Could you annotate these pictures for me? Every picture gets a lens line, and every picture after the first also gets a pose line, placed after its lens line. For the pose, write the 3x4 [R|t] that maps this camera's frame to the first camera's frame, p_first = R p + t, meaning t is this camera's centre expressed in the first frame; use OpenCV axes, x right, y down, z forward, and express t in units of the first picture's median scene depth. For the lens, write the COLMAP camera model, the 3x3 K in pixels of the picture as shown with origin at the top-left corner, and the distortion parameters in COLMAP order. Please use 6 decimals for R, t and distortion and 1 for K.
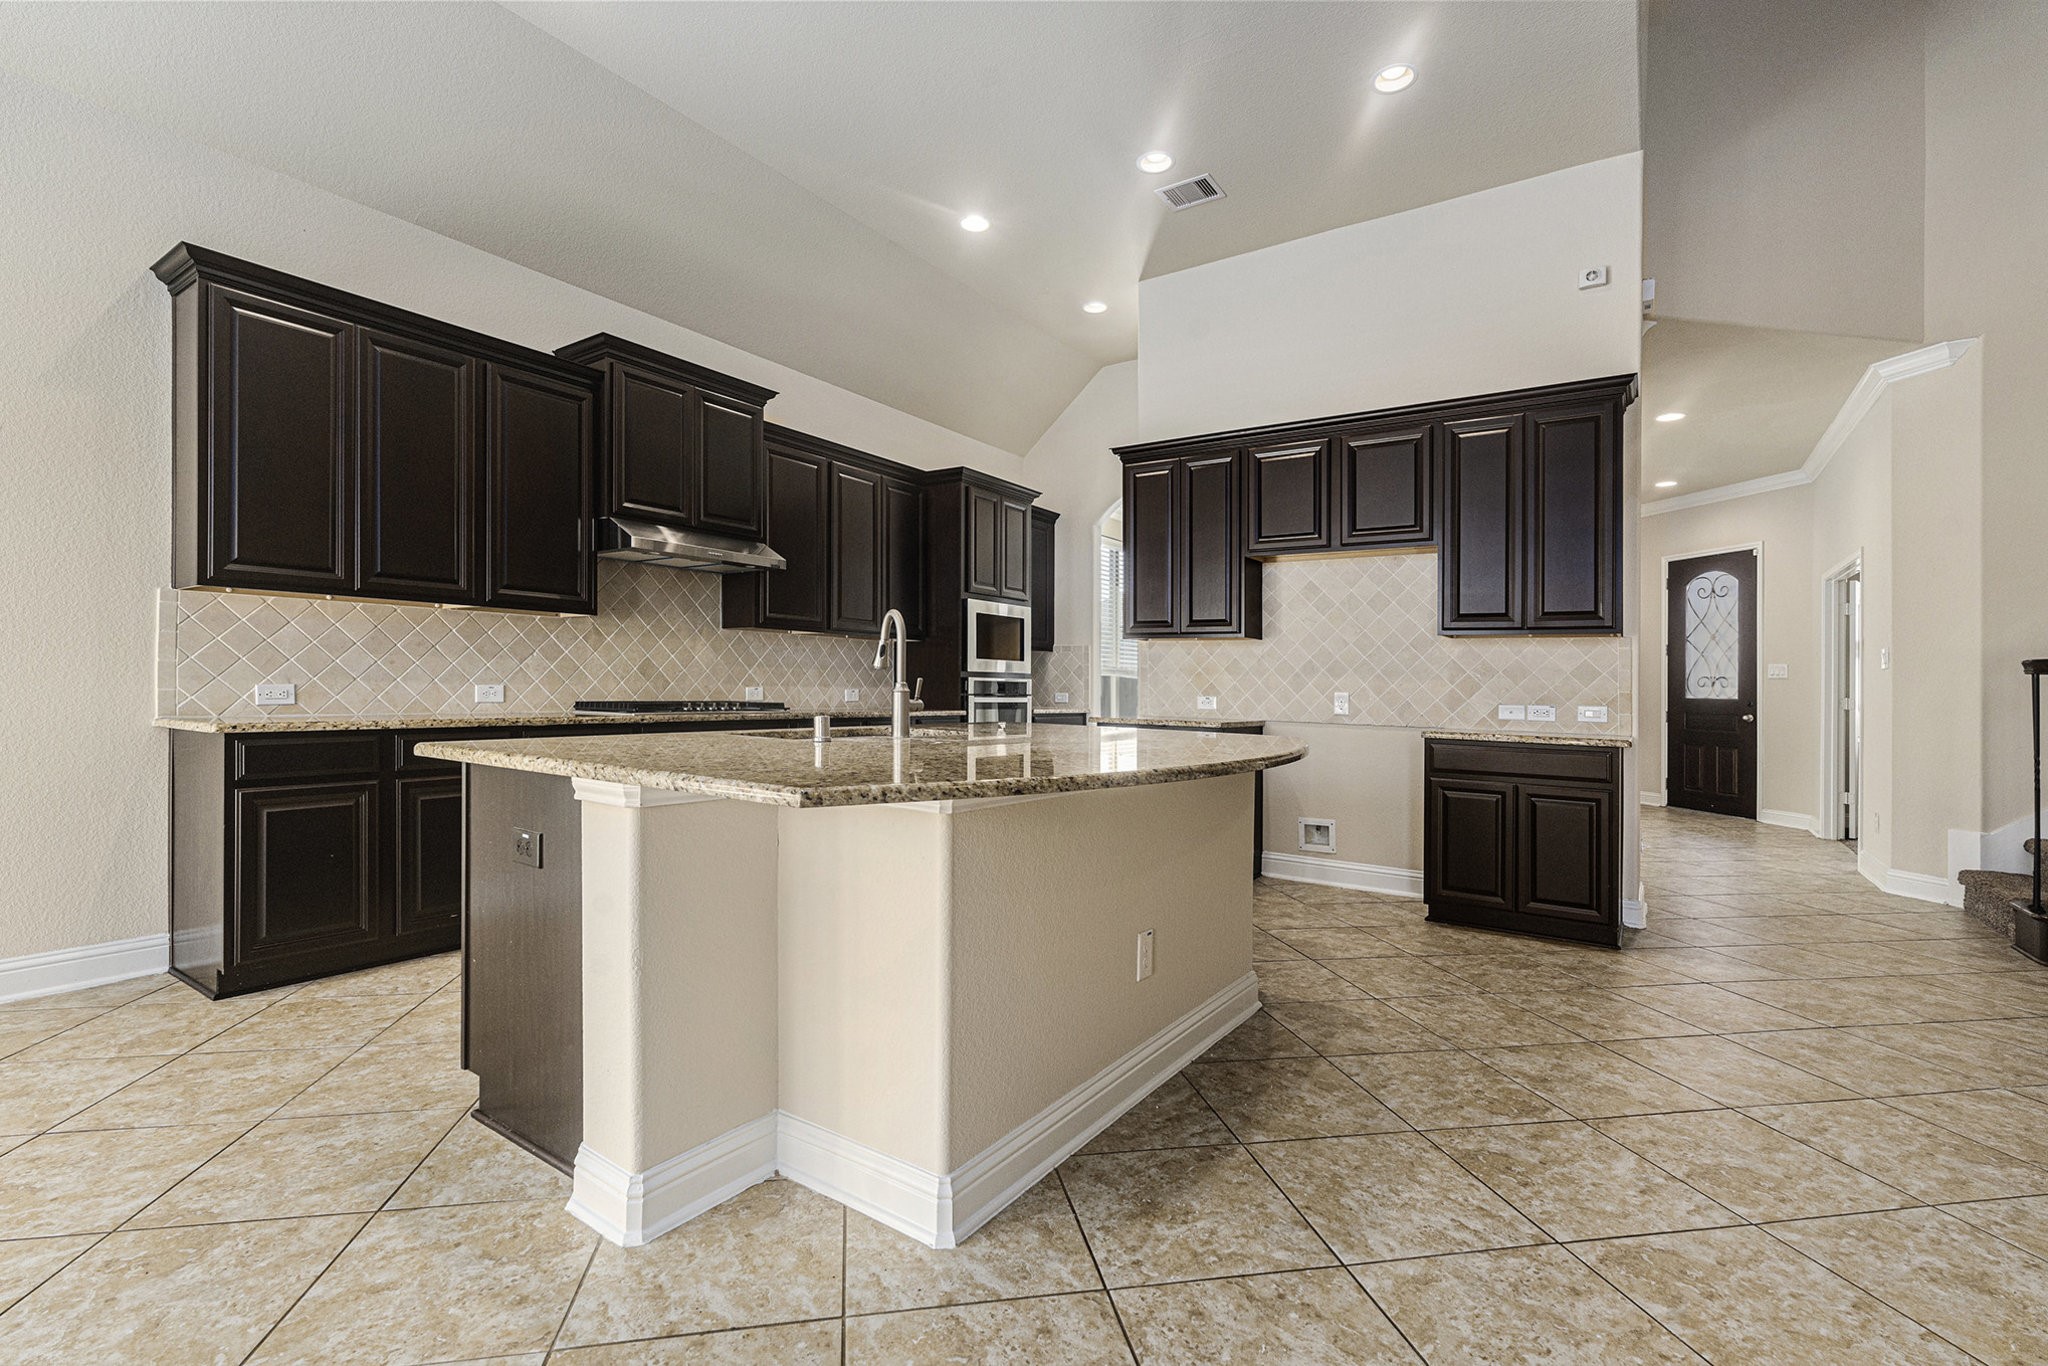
lens RADIAL K [[914.7, 0, 1026.2], [0, 914.7, 679.5], [0, 0, 1]] dist [-0.002075, -0.000430]
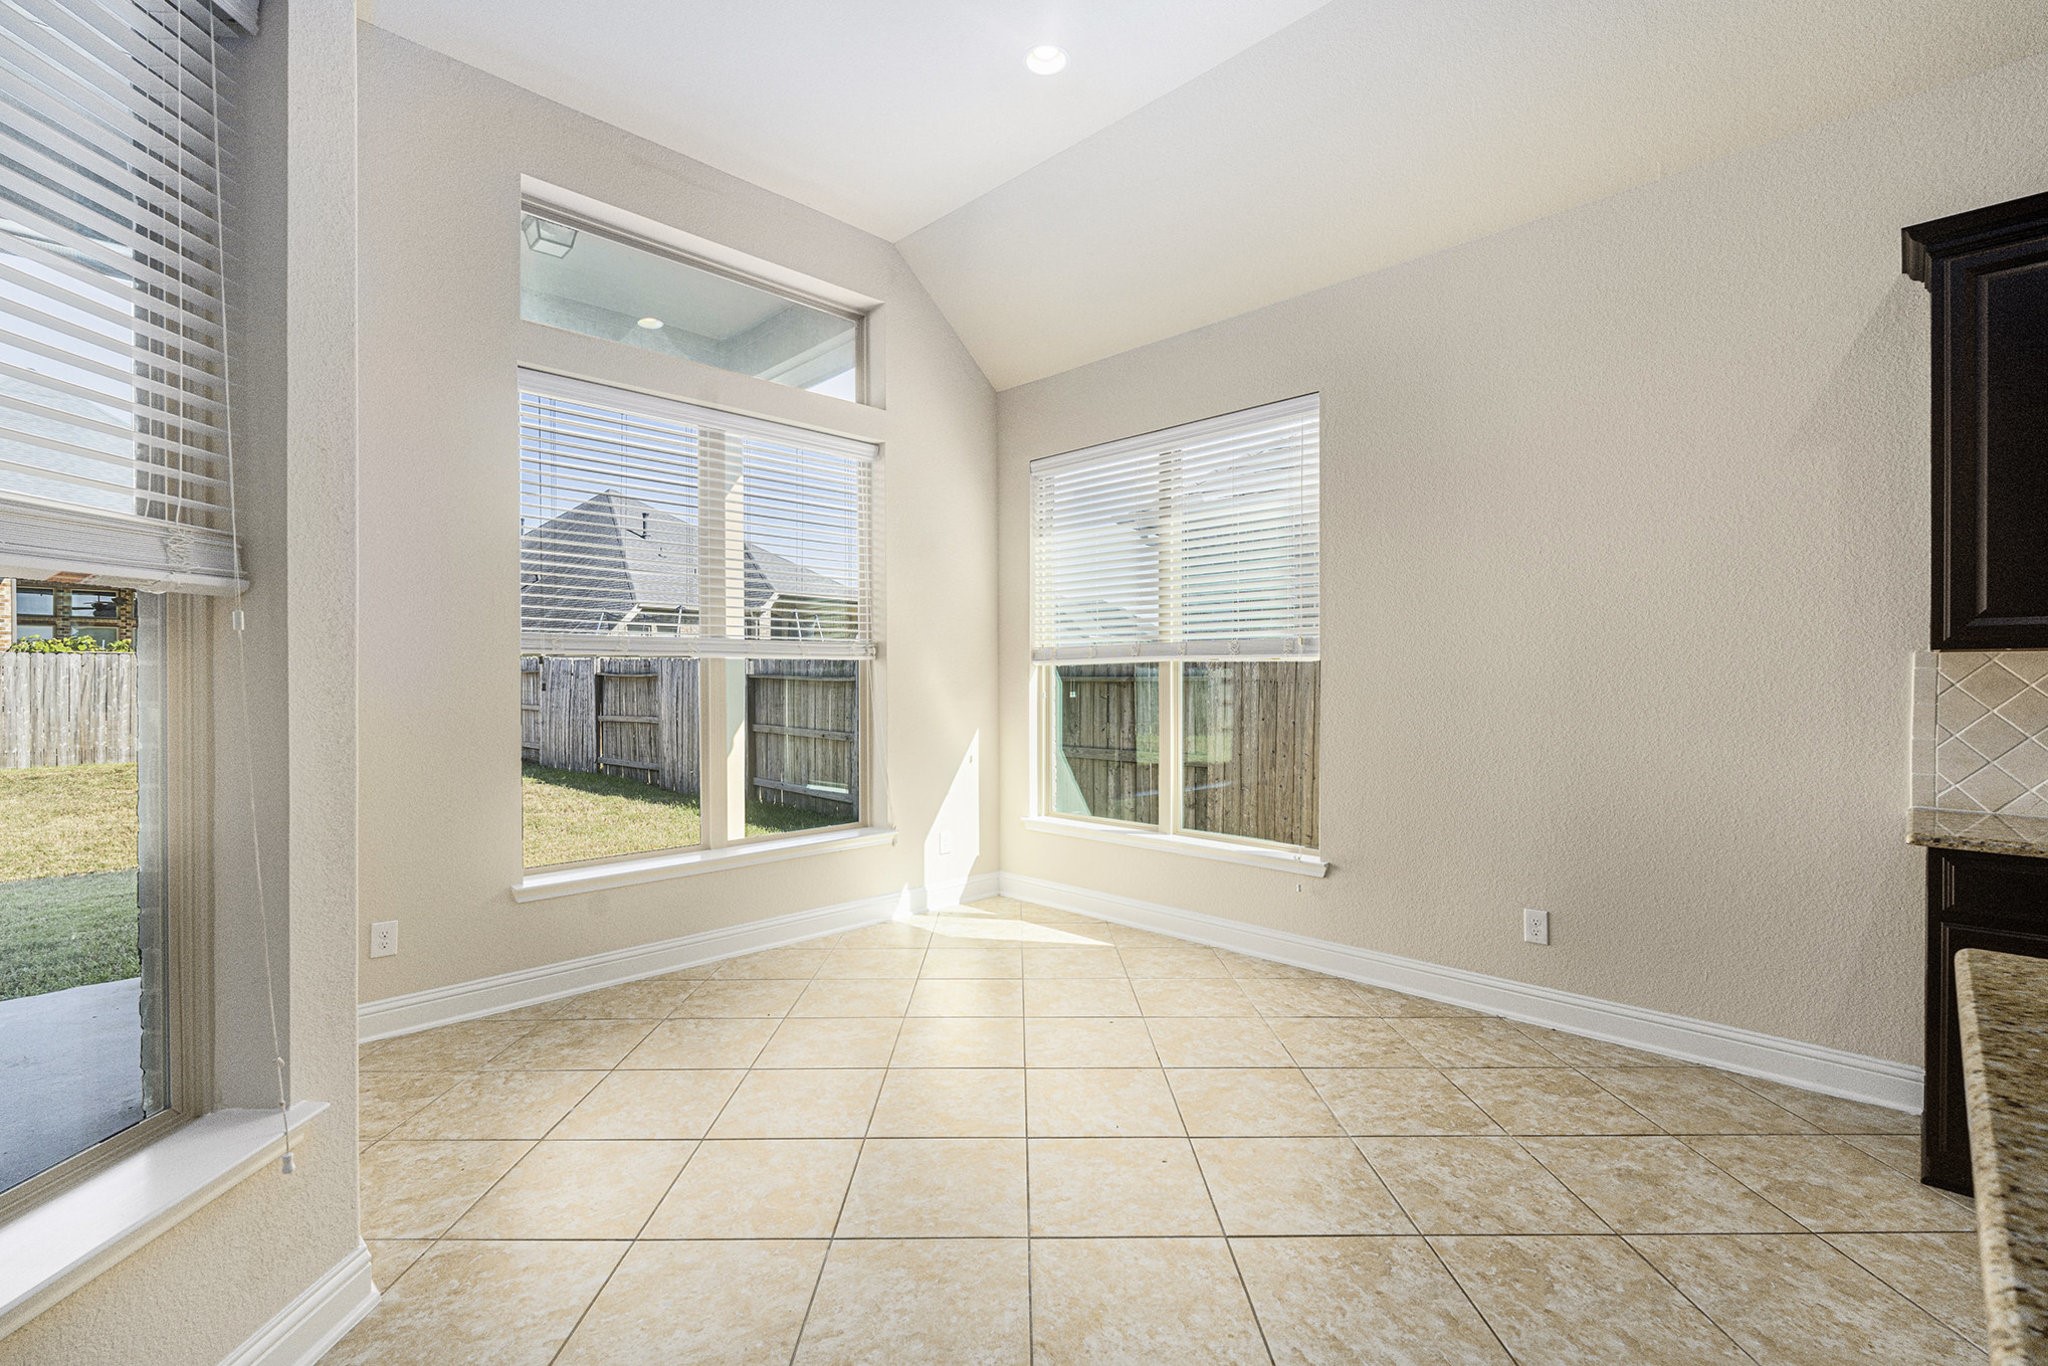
lens RADIAL K [[914.7, 0, 1024.9], [0, 914.7, 696.2], [0, 0, 1]] dist [-0.002075, -0.000430]
pose [[-0.174905, 0.009266, -0.984542, 0.012265], [-0.000520, 0.999955, 0.009504, -0.071726], [0.984585, 0.002174, -0.174892, 0.368252]]
